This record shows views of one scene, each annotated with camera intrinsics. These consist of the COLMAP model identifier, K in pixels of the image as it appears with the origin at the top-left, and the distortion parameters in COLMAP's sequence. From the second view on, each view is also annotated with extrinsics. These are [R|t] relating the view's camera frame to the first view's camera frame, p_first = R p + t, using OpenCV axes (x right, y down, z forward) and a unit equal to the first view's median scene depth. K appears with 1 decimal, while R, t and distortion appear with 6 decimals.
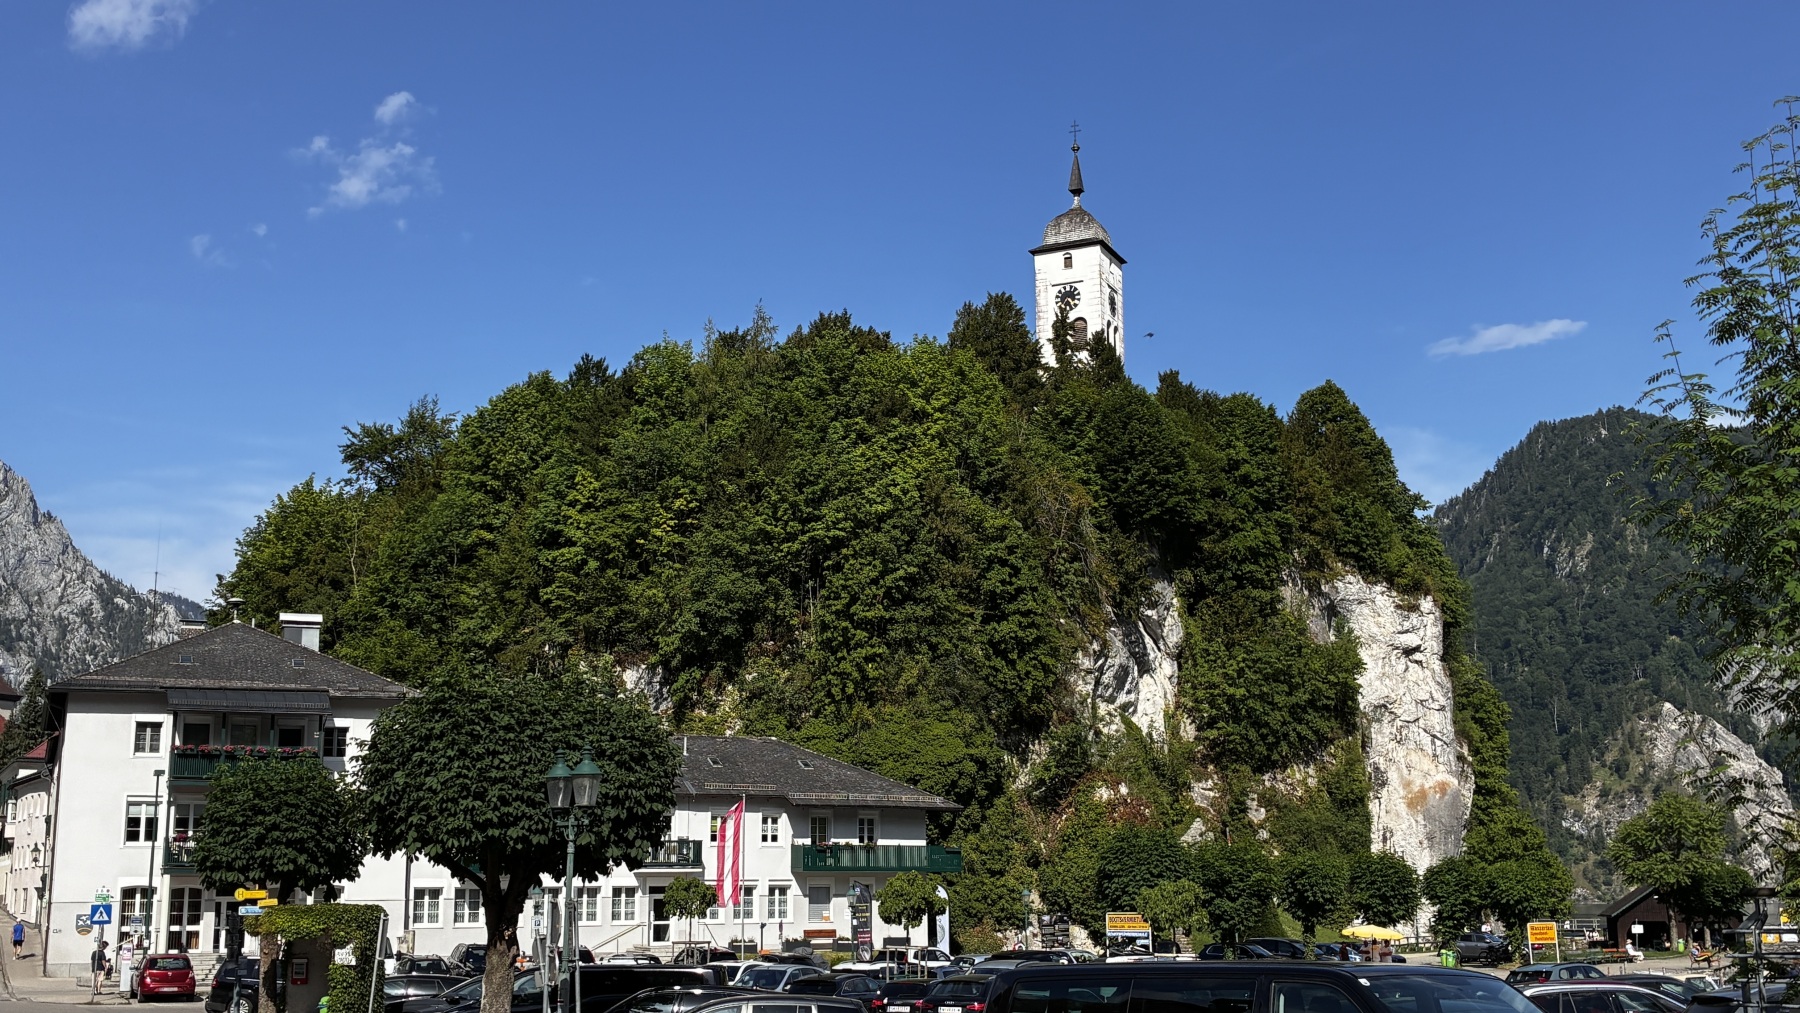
lens RADIAL K [[2003.4, 0, 900.0], [0, 2003.4, 506.5], [0, 0, 1]] dist [0.200440, -0.836272]
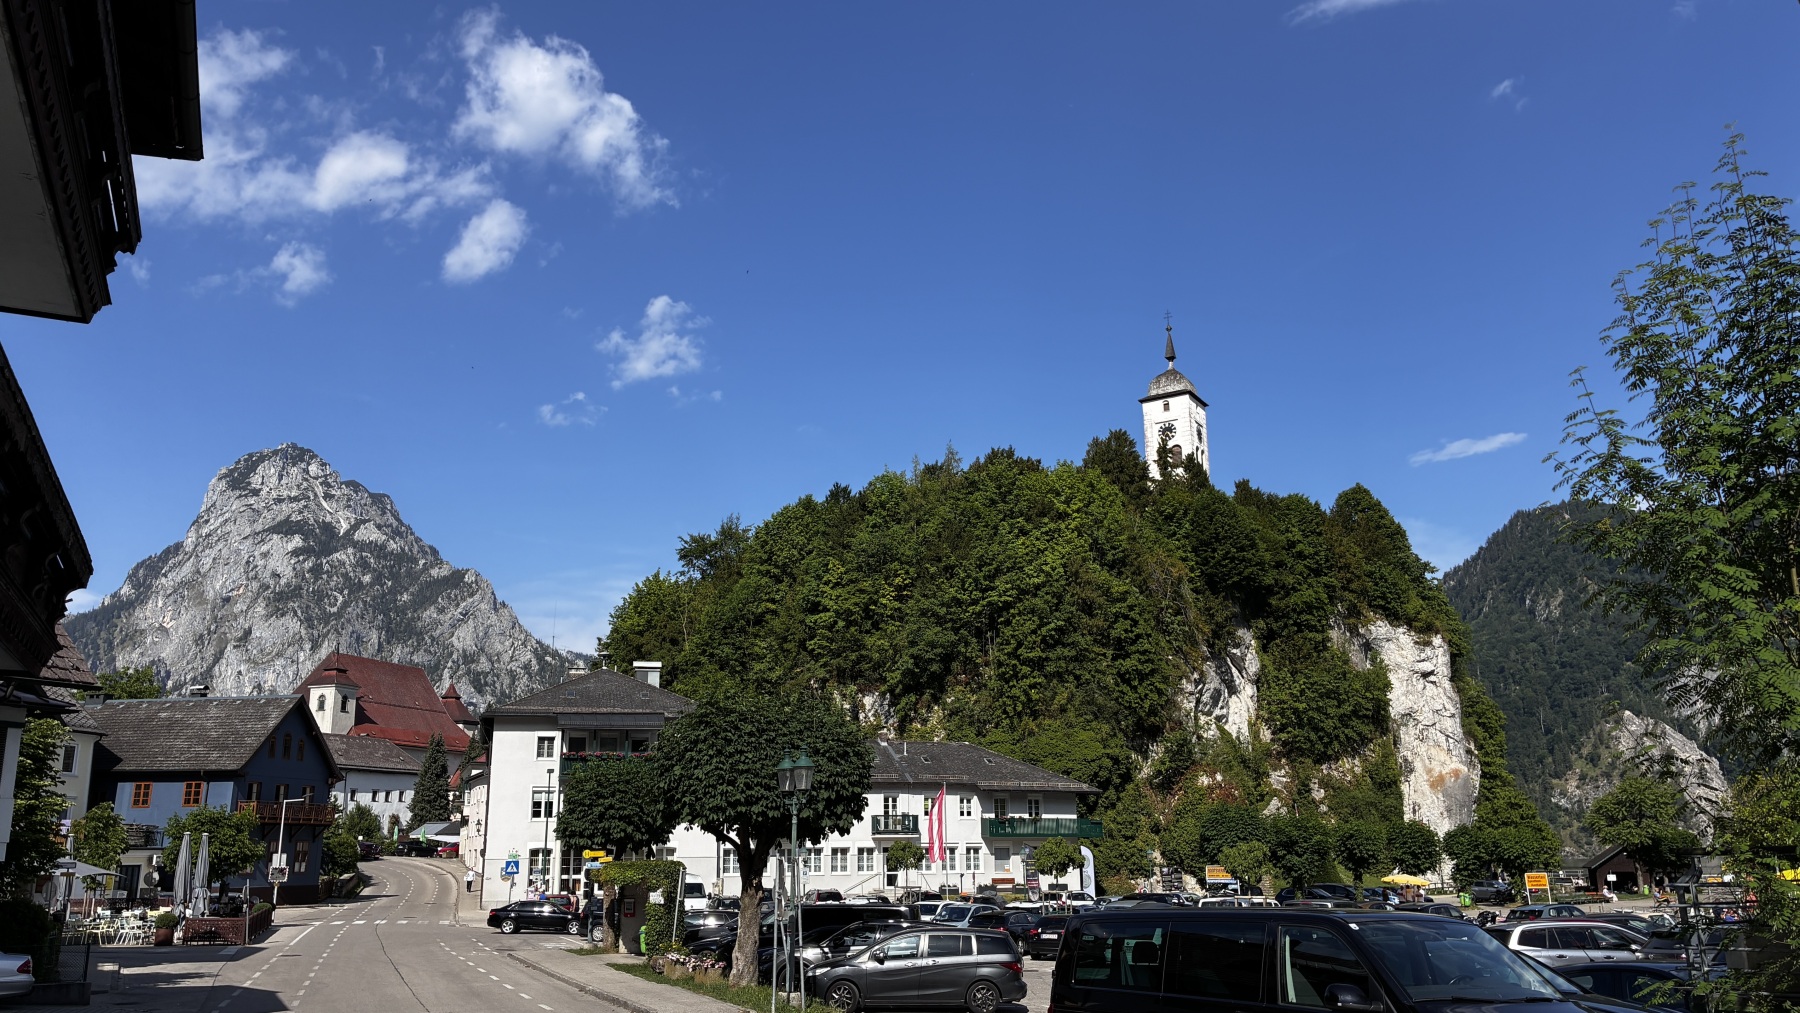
lens RADIAL K [[1368.5, 0, 890.9], [0, 1368.5, 504.4], [0, 0, 1]] dist [0.021159, -0.002990]
pose [[0.991970, -0.033634, -0.121919, 0.006426], [0.026395, 0.997818, -0.060516, 0.002444], [0.123688, 0.056813, 0.990693, 0.013405]]
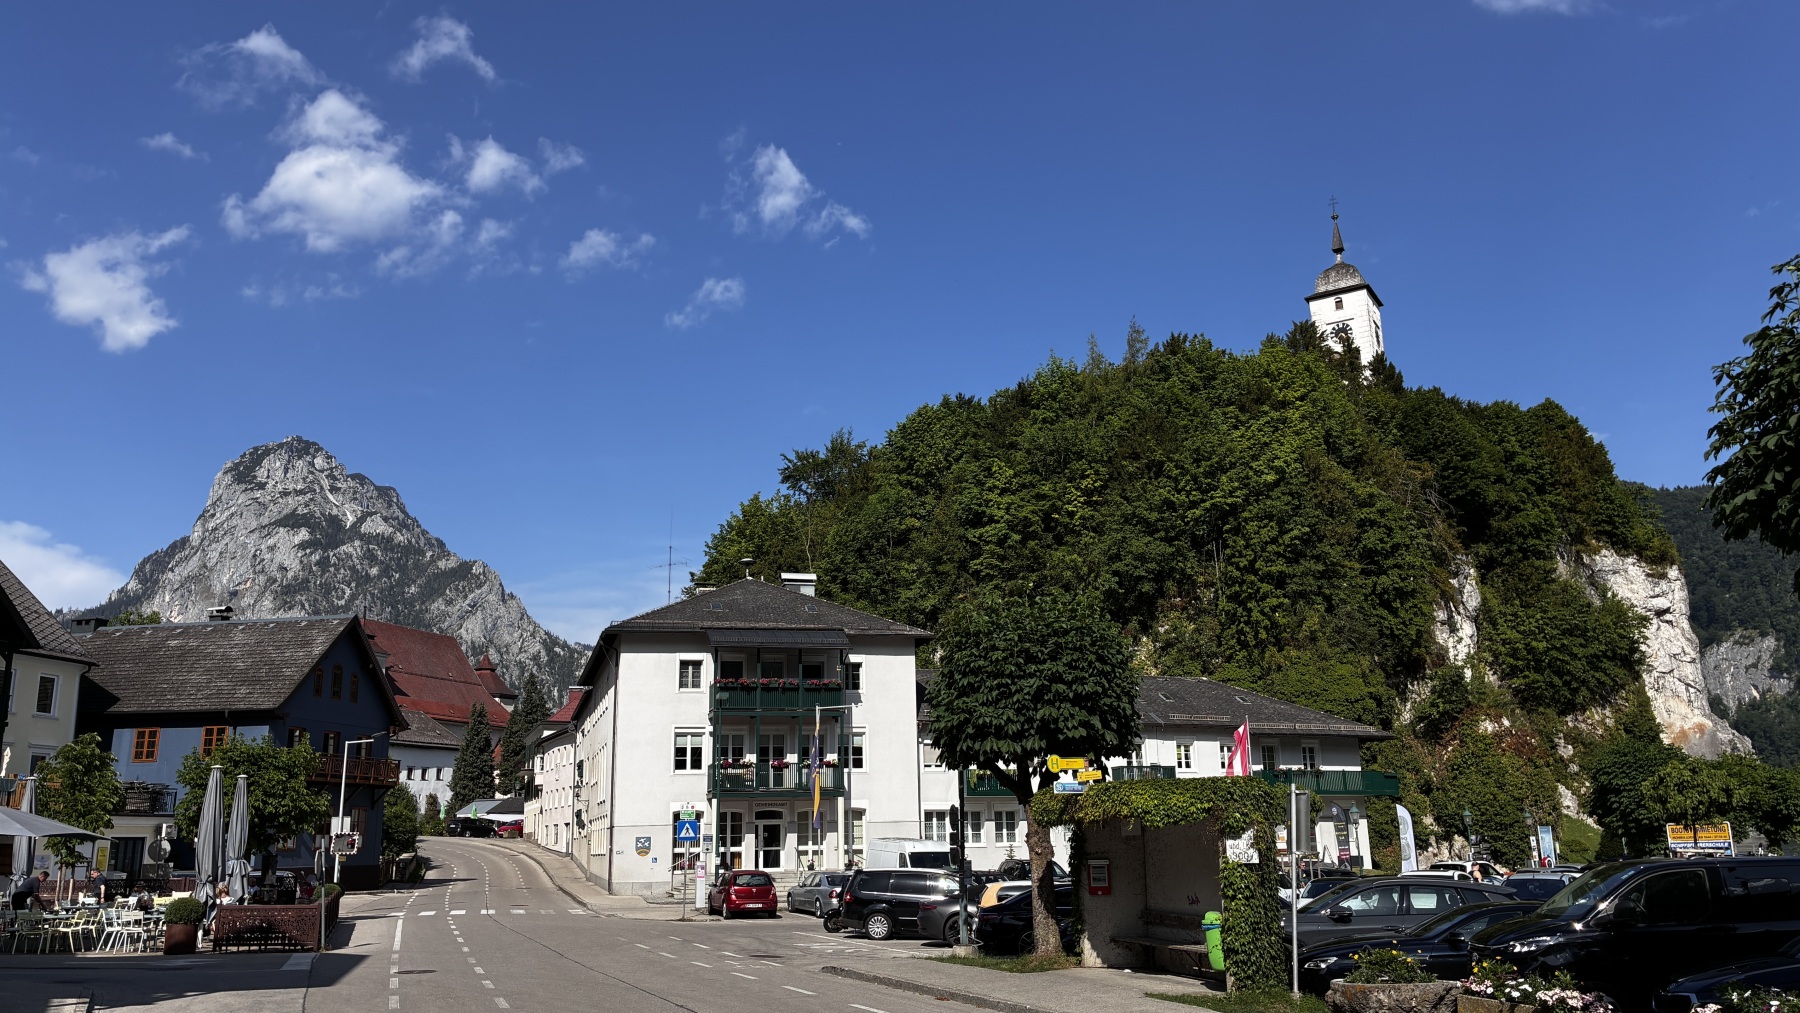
lens RADIAL K [[1368.5, 0, 890.9], [0, 1368.5, 504.4], [0, 0, 1]] dist [0.021159, -0.002990]
pose [[0.991192, -0.042442, -0.125450, -0.105938], [0.036016, 0.997942, -0.053056, 0.041773], [0.127444, 0.048071, 0.990680, 0.173695]]
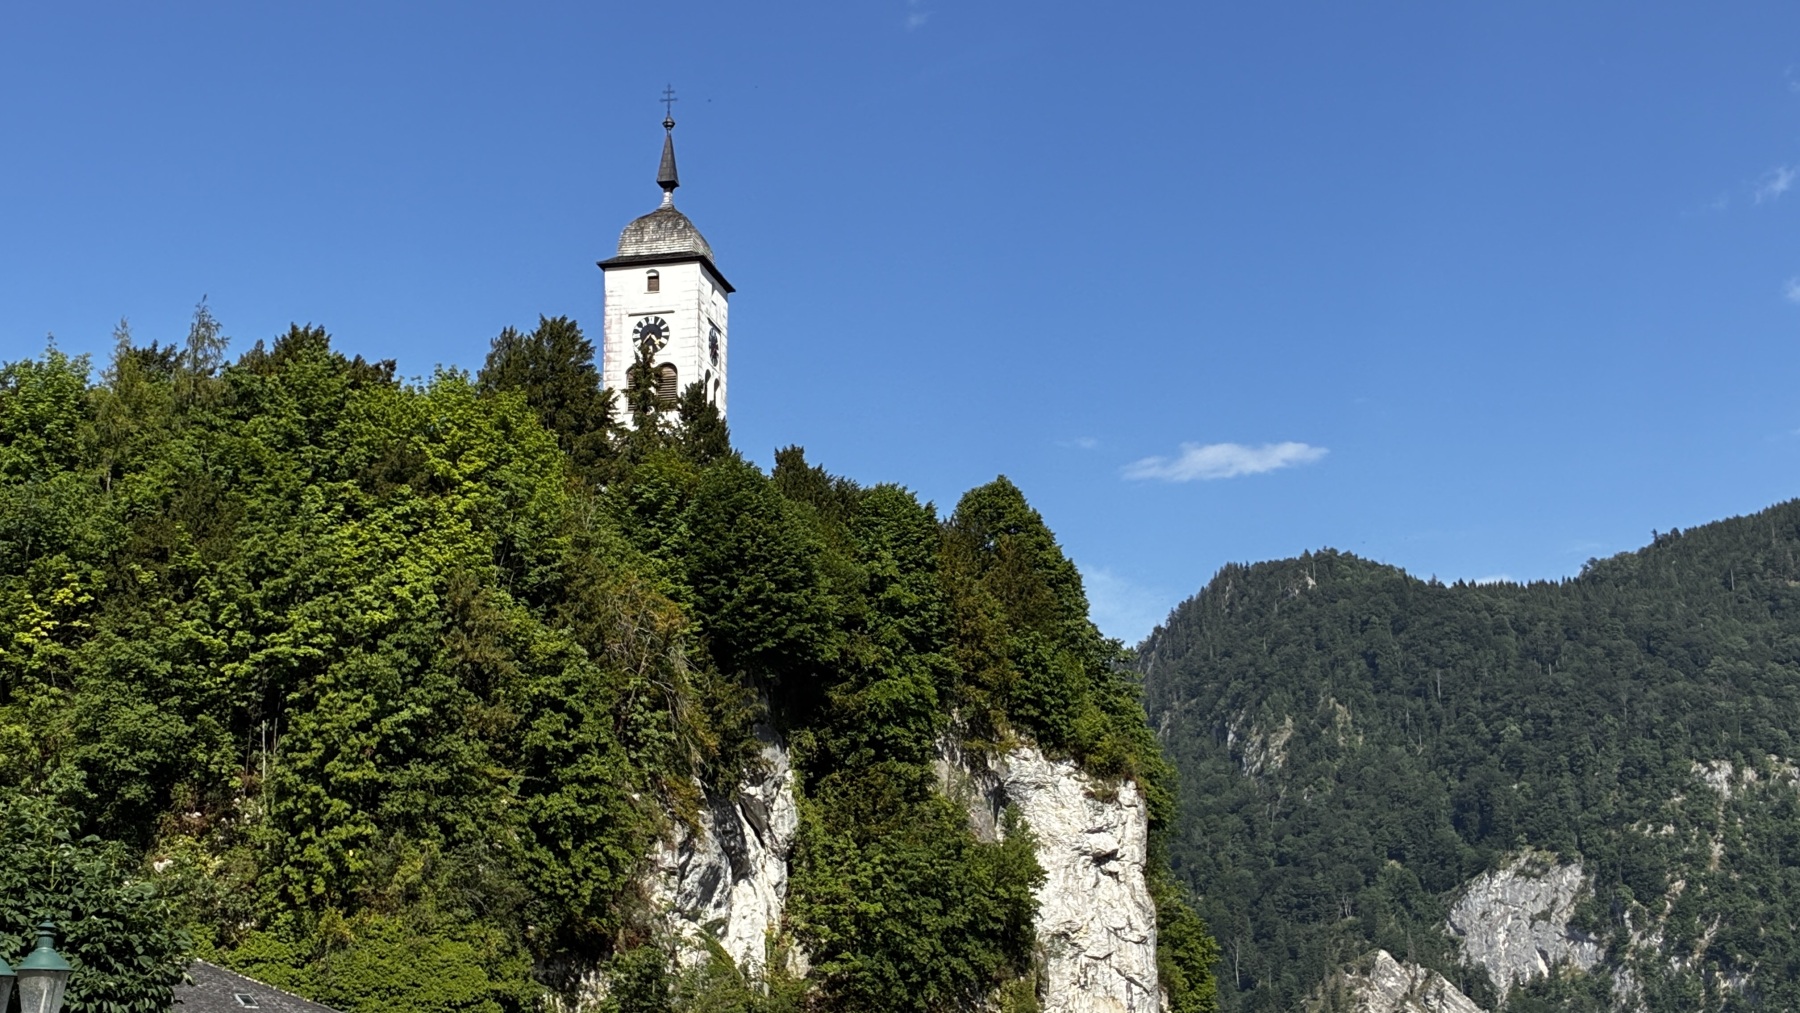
lens RADIAL K [[2823.3, 0, 890.6], [0, 2823.3, 512.9], [0, 0, 1]] dist [0.309114, -1.768316]
pose [[0.980882, 0.053716, 0.187043, -0.018324], [-0.044471, 0.997589, -0.053282, 0.007879], [-0.189454, 0.043946, 0.980906, 0.030288]]
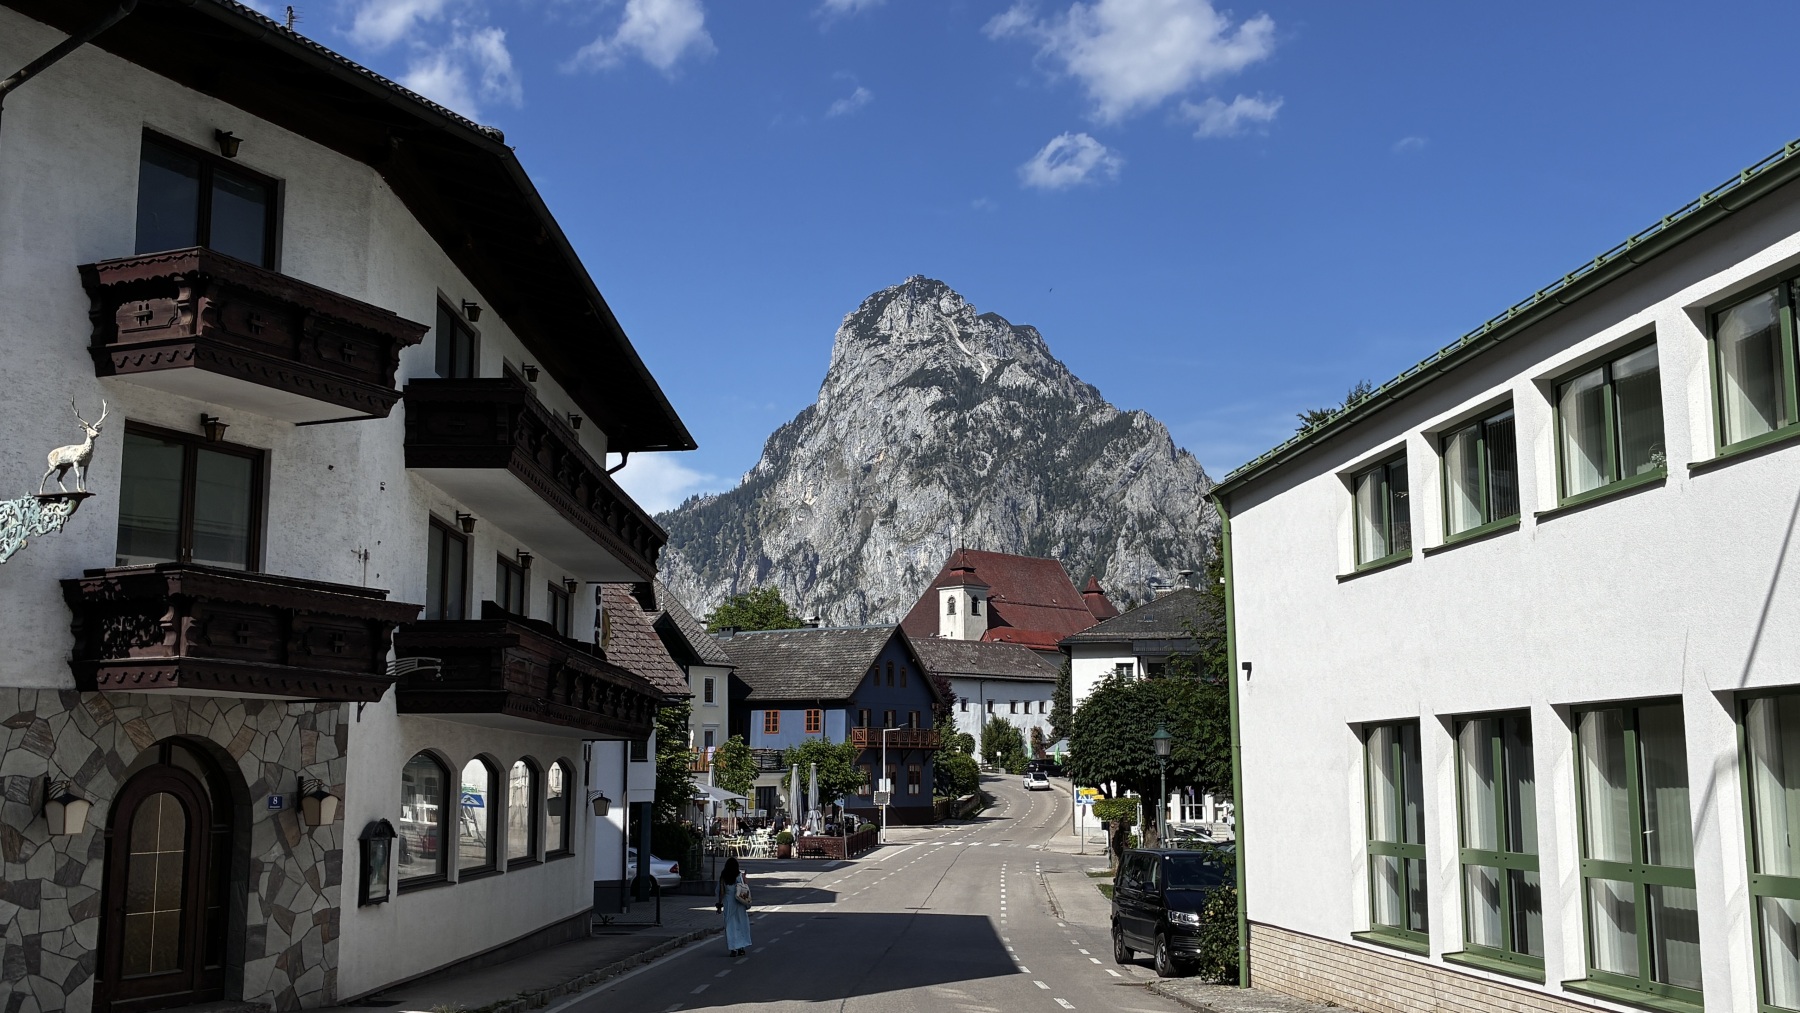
lens RADIAL K [[1801.2, 0, 900.0], [0, 1801.2, 506.5], [0, 0, 1]] dist [0.200174, -0.000615]
pose [[0.845196, -0.072907, -0.529461, 0.122093], [0.098310, 0.994956, 0.019929, -0.030435], [0.525338, -0.068895, 0.848100, -0.116368]]
